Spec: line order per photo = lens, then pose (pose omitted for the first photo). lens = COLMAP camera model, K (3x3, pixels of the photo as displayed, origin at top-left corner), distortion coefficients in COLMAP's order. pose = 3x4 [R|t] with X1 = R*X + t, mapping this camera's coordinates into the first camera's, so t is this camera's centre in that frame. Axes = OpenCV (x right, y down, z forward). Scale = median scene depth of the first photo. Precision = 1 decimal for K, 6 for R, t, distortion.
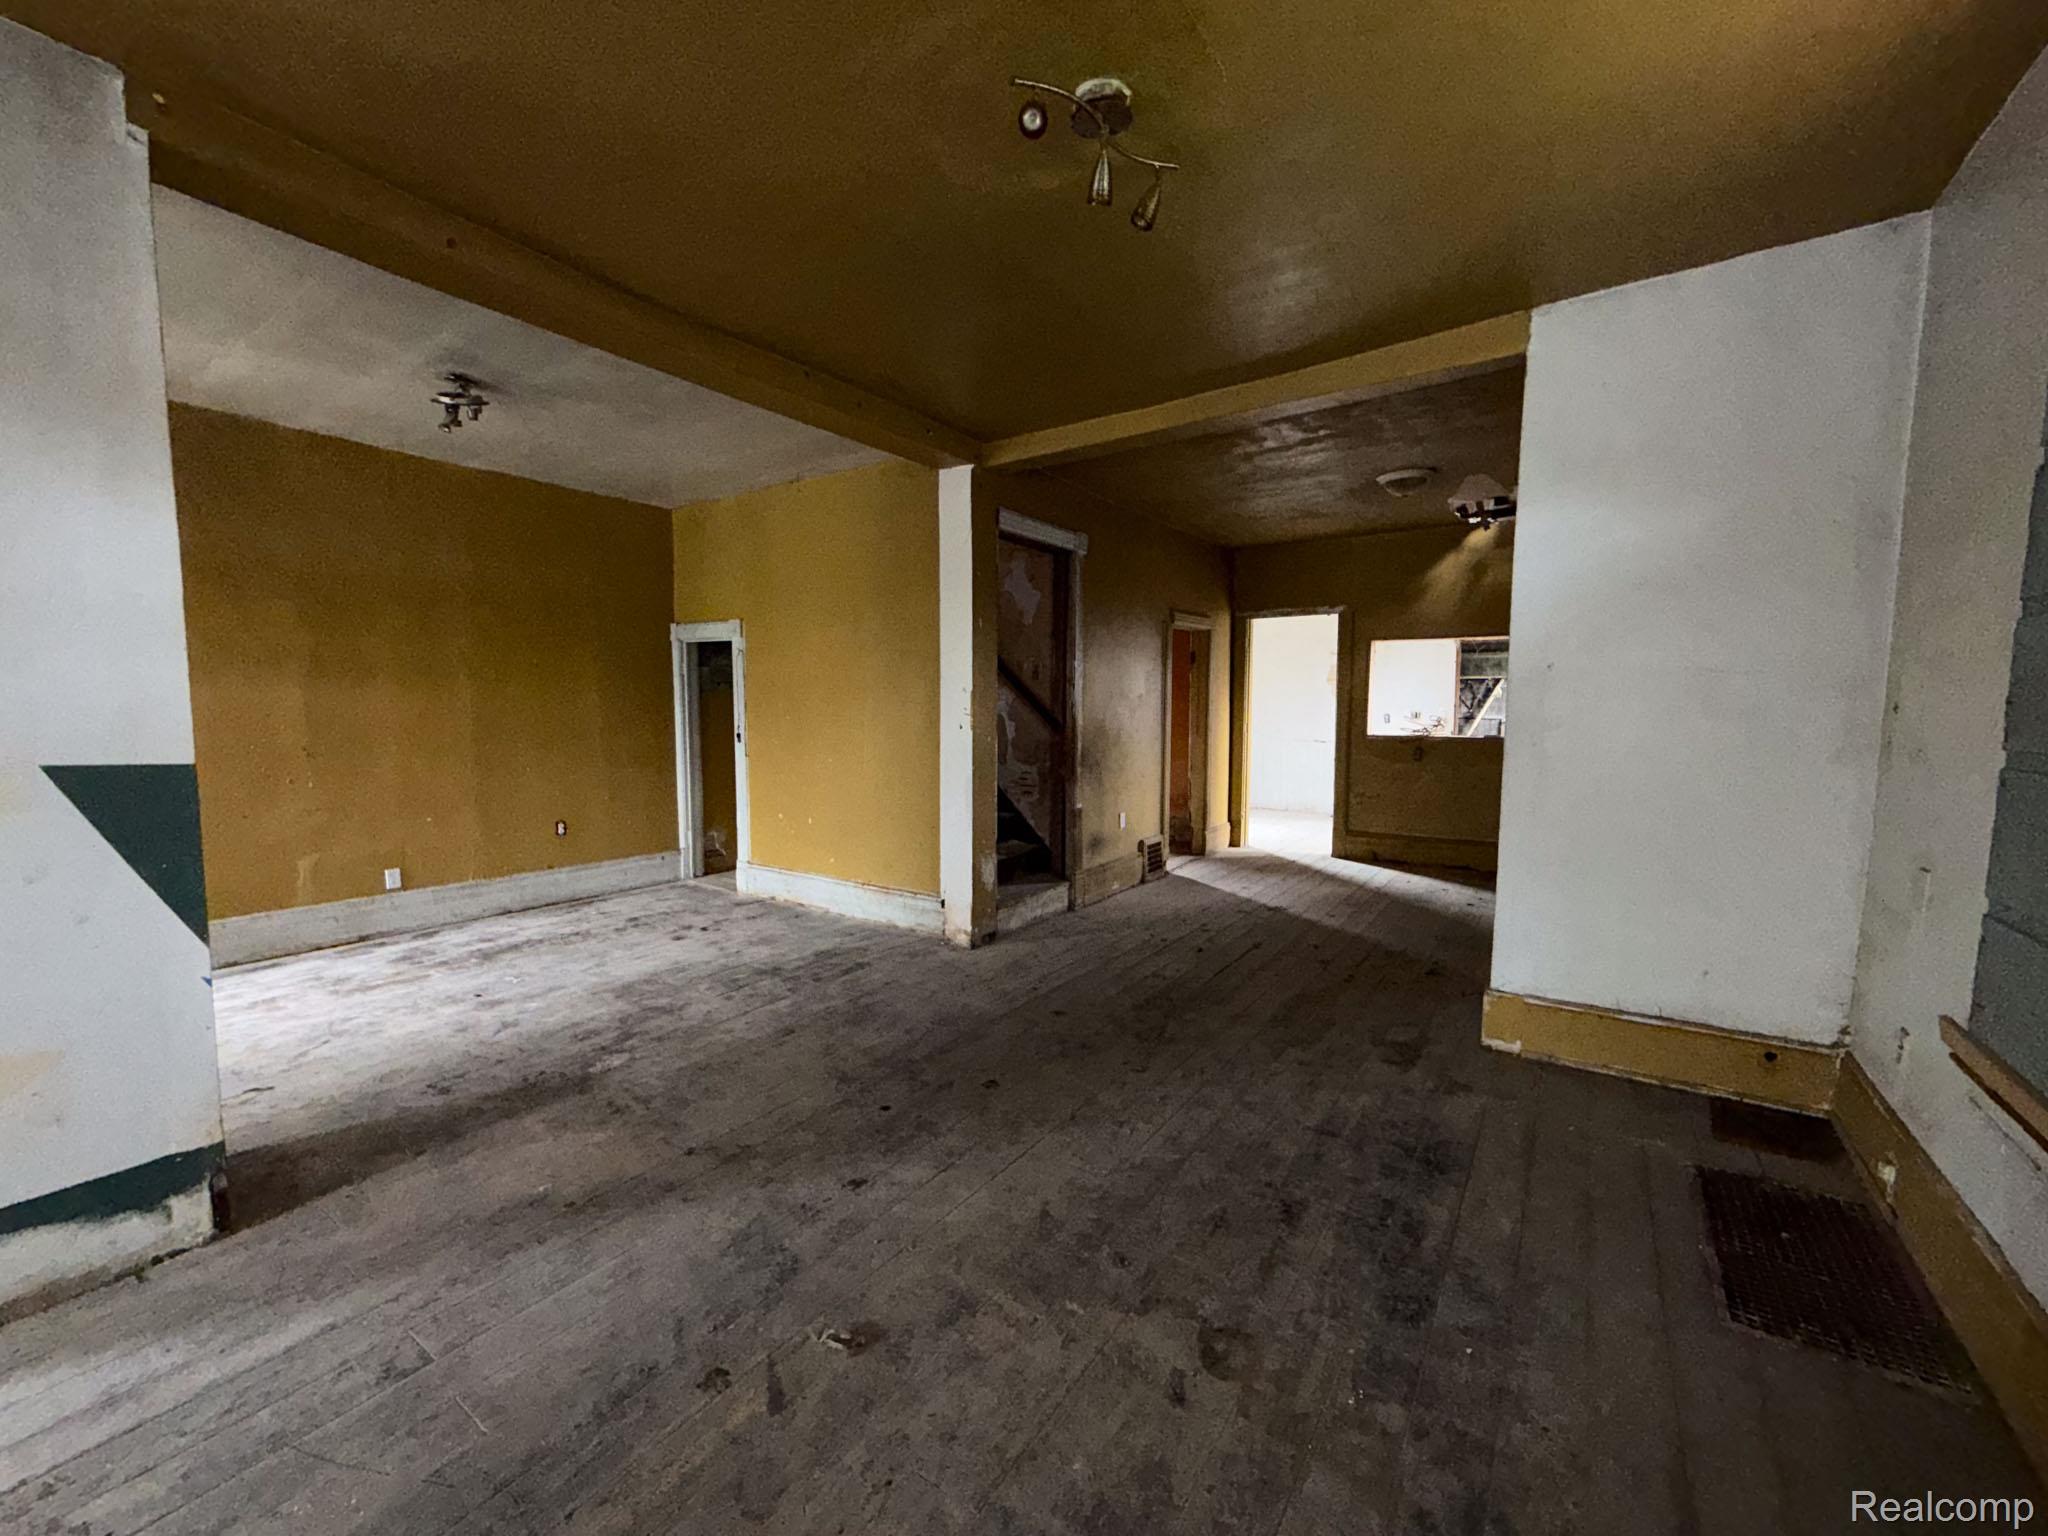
lens RADIAL K [[816.2, 0, 1022.0], [0, 816.2, 772.3], [0, 0, 1]] dist [-0.000321, 0.000212]
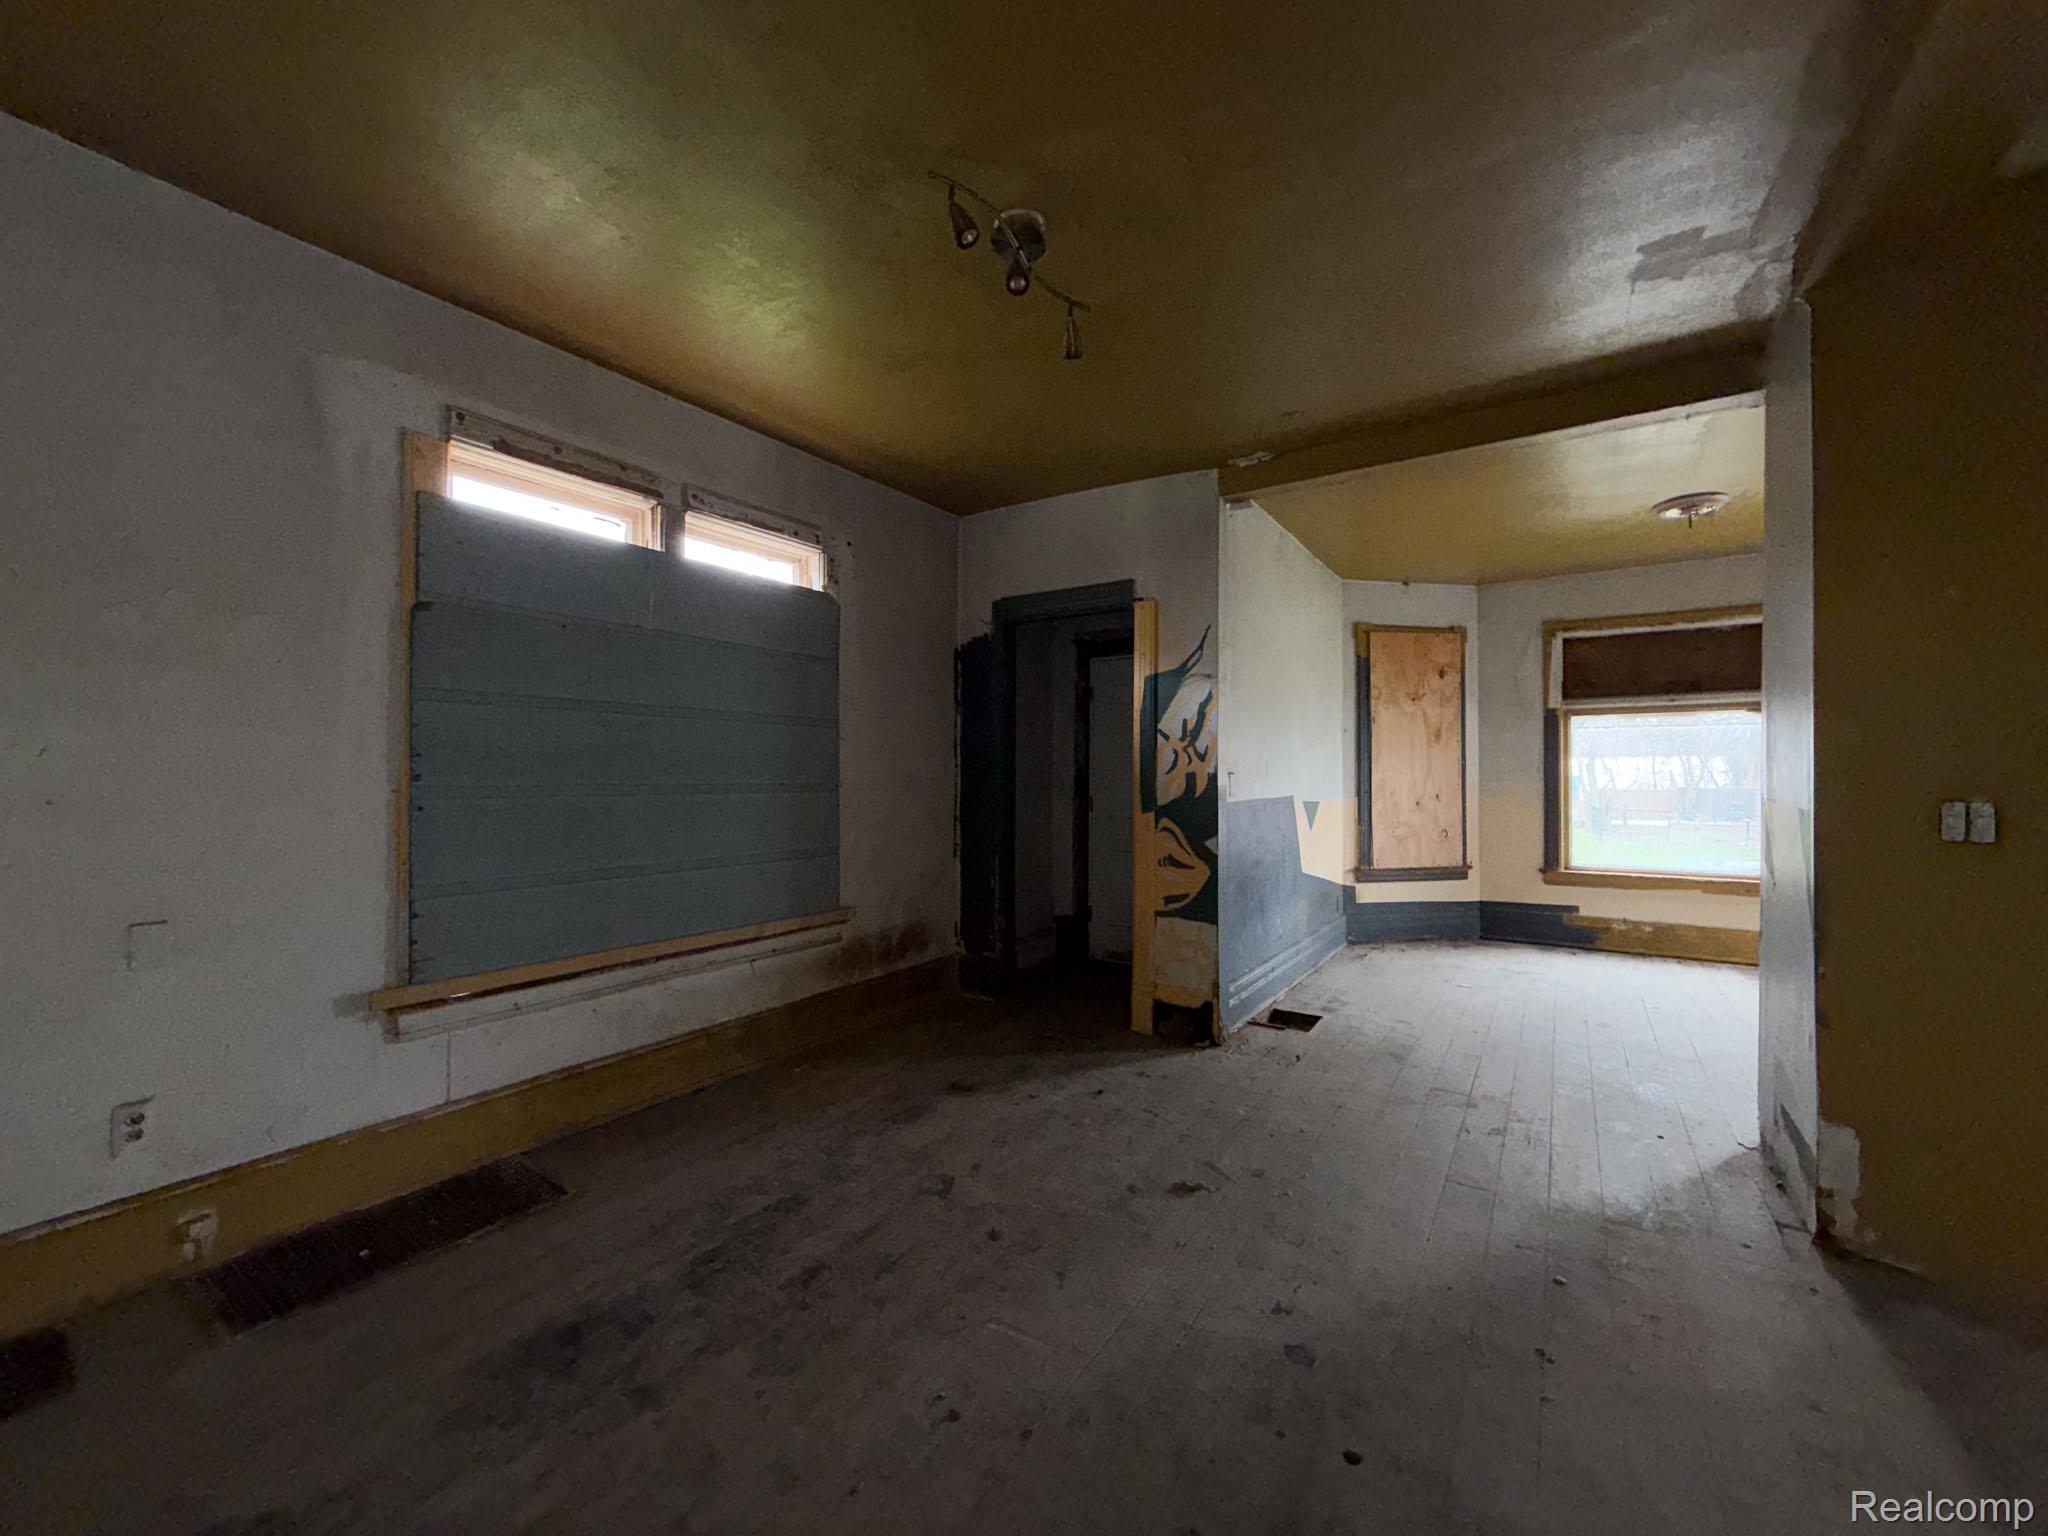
lens RADIAL K [[816.2, 0, 1022.7], [0, 816.2, 765.2], [0, 0, 1]] dist [-0.000321, 0.000212]
pose [[-0.999811, -0.004052, -0.019008, 0.051827], [-0.005368, 0.997554, 0.069695, -0.074460], [0.018679, 0.069784, -0.997387, 1.047399]]
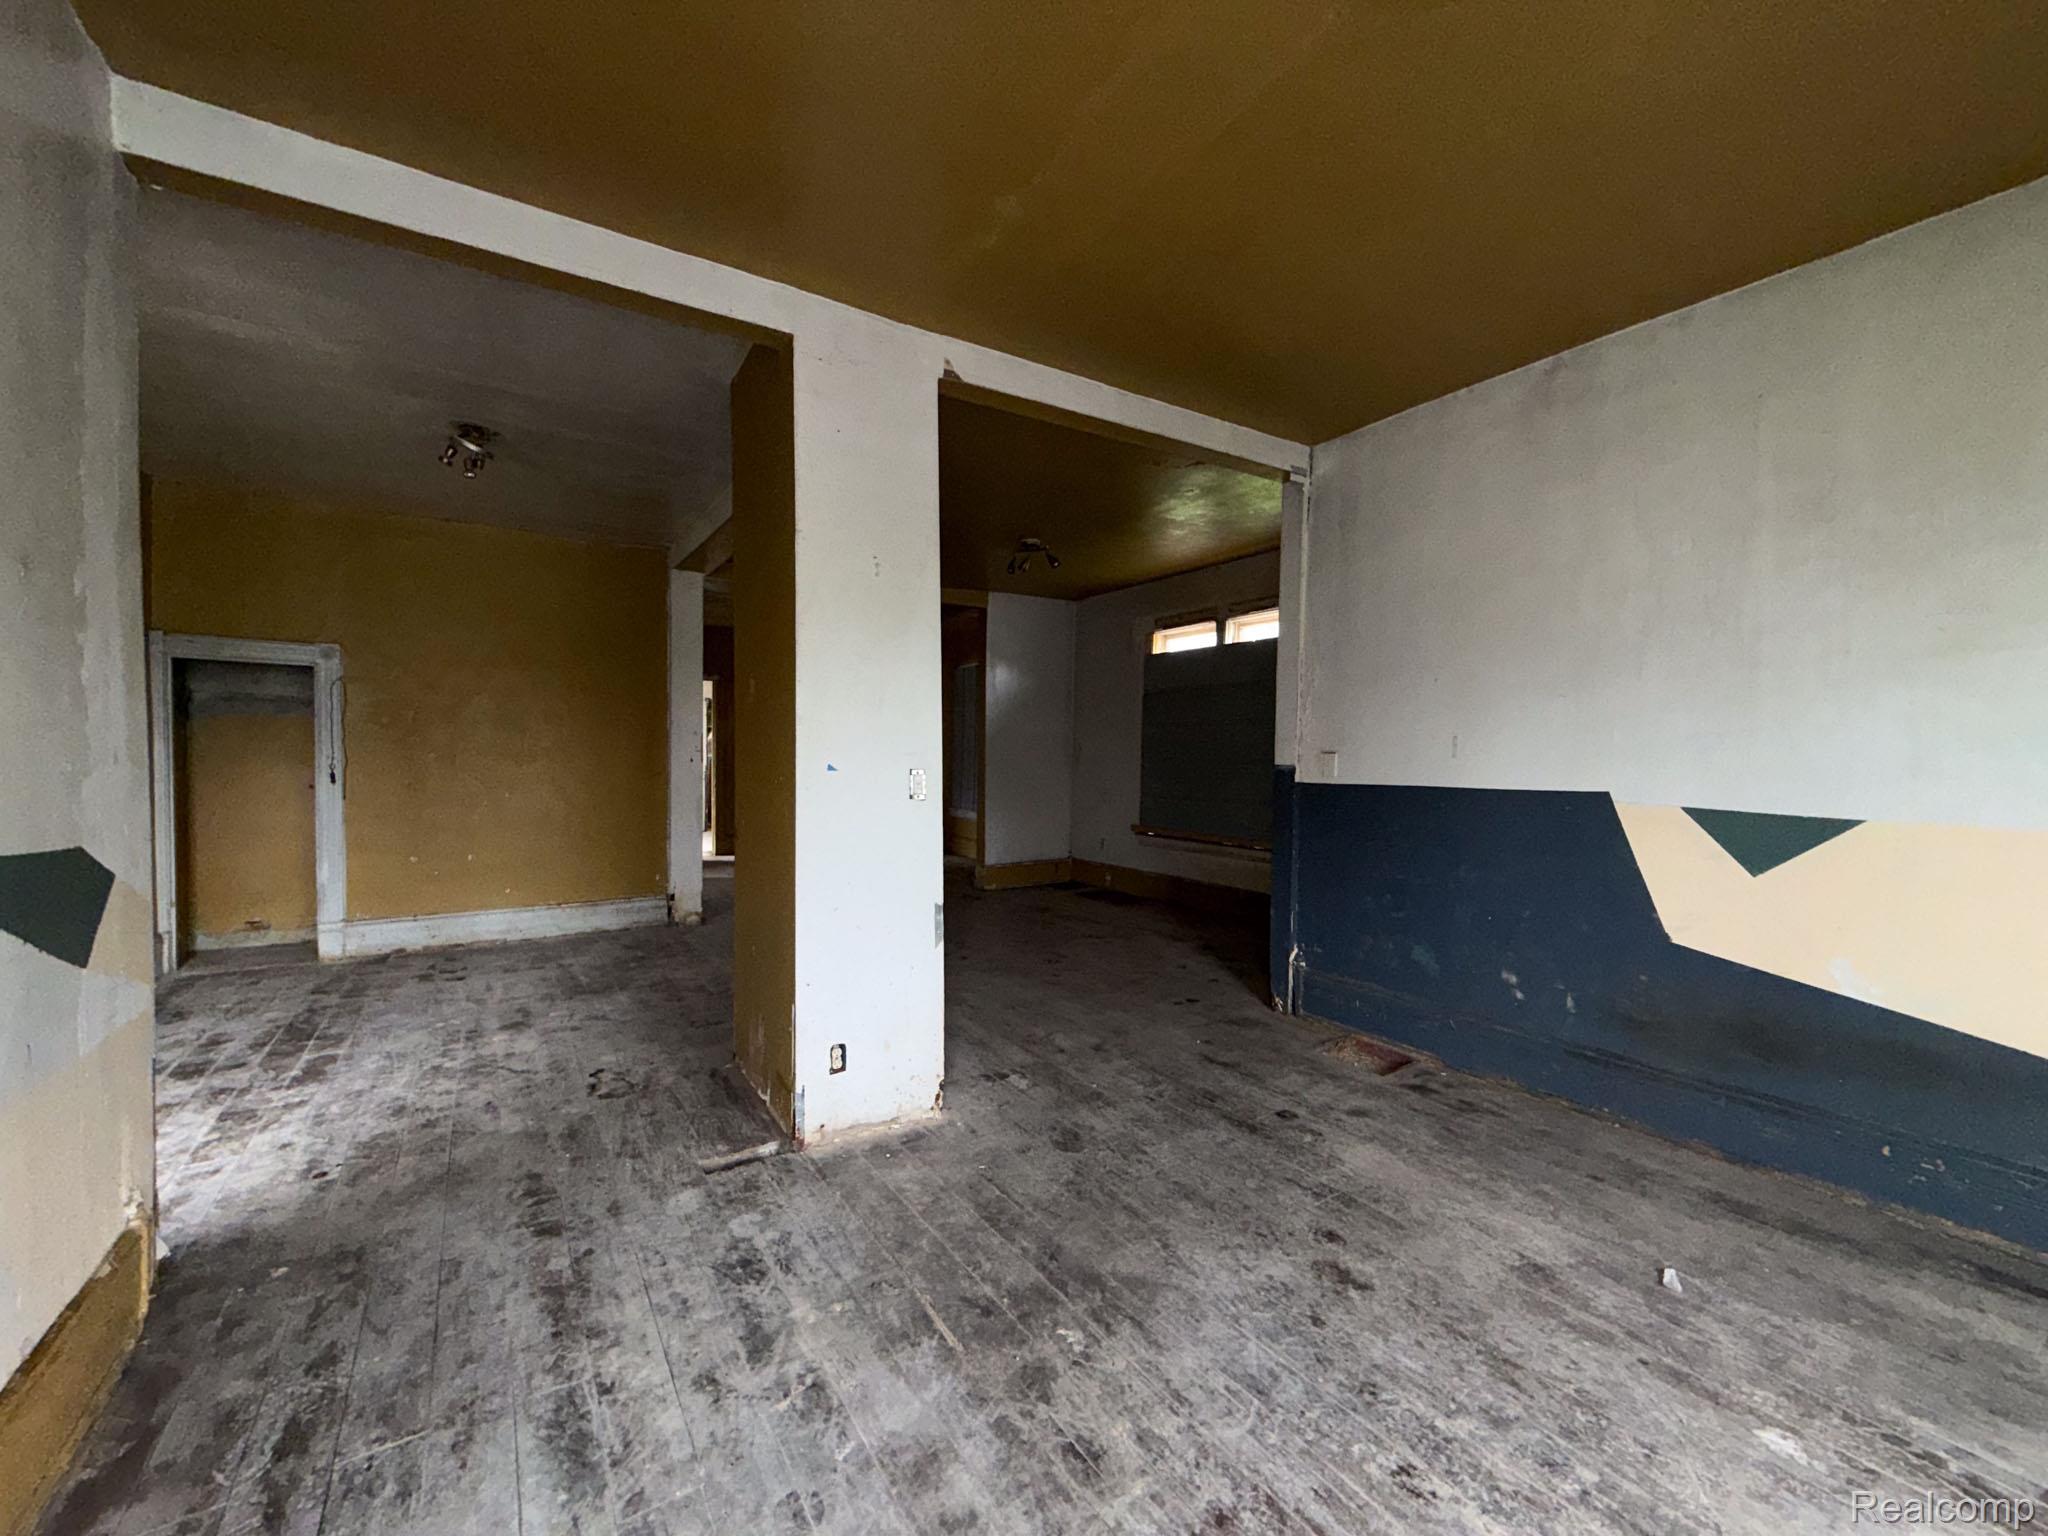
lens RADIAL K [[816.2, 0, 1026.2], [0, 816.2, 766.7], [0, 0, 1]] dist [-0.000321, 0.000212]
pose [[0.367393, -0.016103, 0.929927, -1.277357], [0.068707, 0.997588, -0.009870, 0.007468], [-0.927525, 0.067519, 0.367613, -0.011630]]
